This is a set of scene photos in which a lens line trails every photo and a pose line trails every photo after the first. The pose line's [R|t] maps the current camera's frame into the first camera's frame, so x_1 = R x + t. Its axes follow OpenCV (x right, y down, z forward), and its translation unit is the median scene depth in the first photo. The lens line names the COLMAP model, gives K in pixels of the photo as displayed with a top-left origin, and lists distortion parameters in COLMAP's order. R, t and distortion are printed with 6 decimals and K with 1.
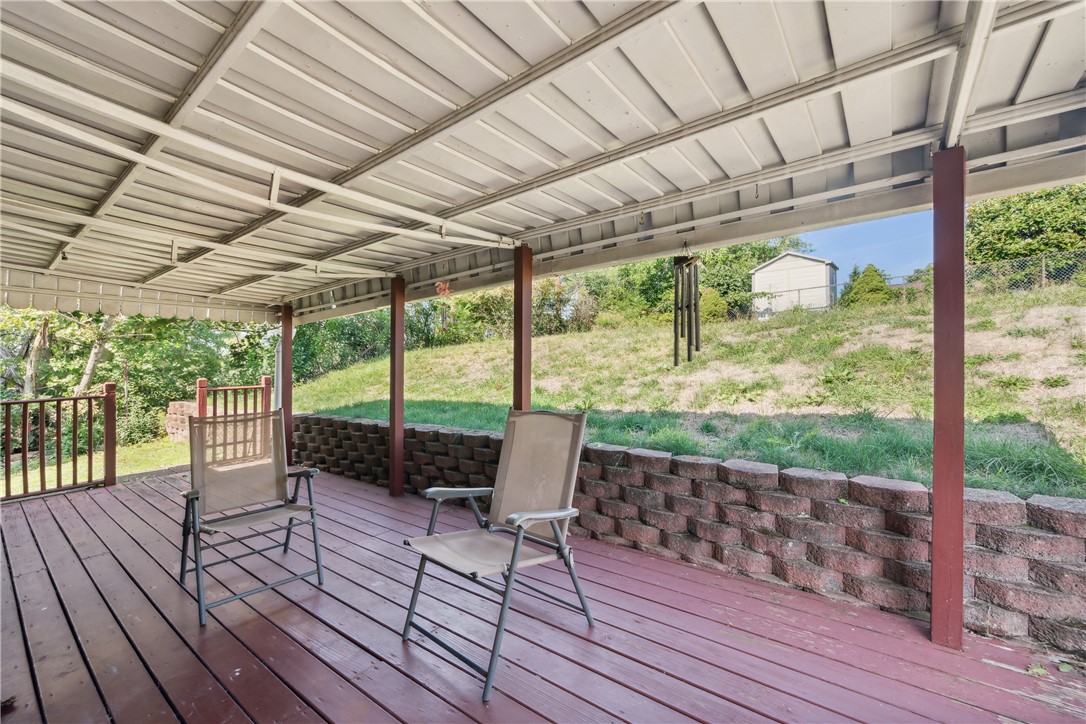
lens RADIAL K [[440.8, 0, 545.2], [0, 440.8, 346.7], [0, 0, 1]] dist [0.001018, 0.000252]
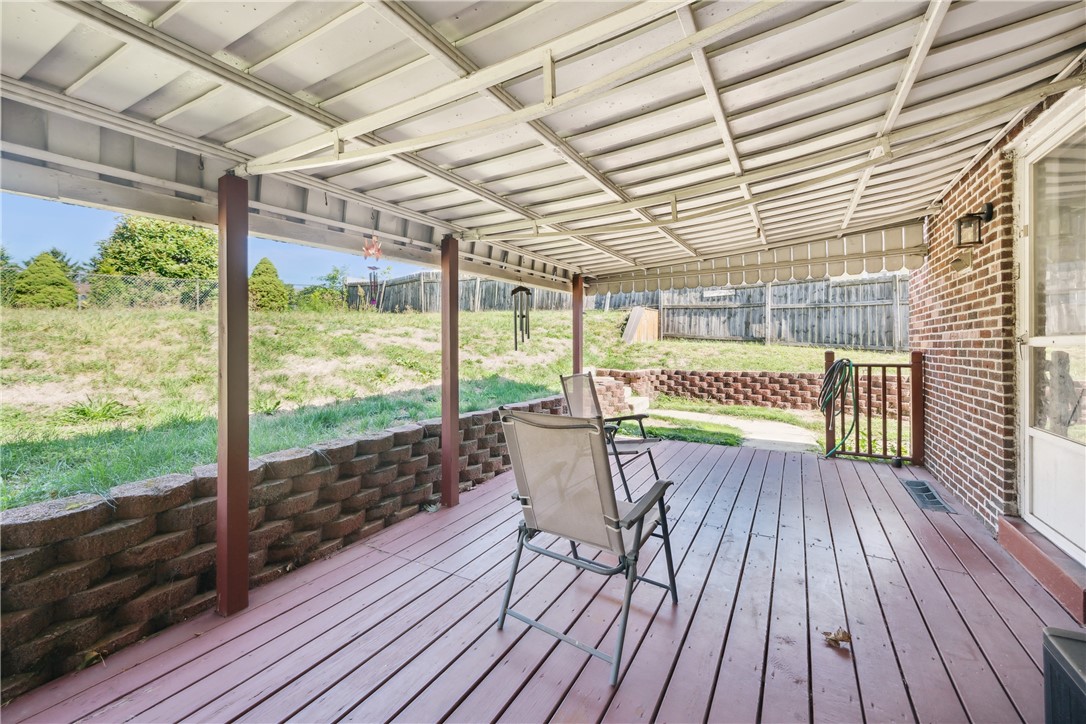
lens RADIAL K [[440.8, 0, 545.2], [0, 440.8, 346.7], [0, 0, 1]] dist [0.001018, 0.000252]
pose [[-0.192803, 0.021276, 0.981007, -0.292841], [0.005279, 0.999773, -0.020645, 0.016668], [-0.981223, 0.001198, -0.192872, 0.242903]]
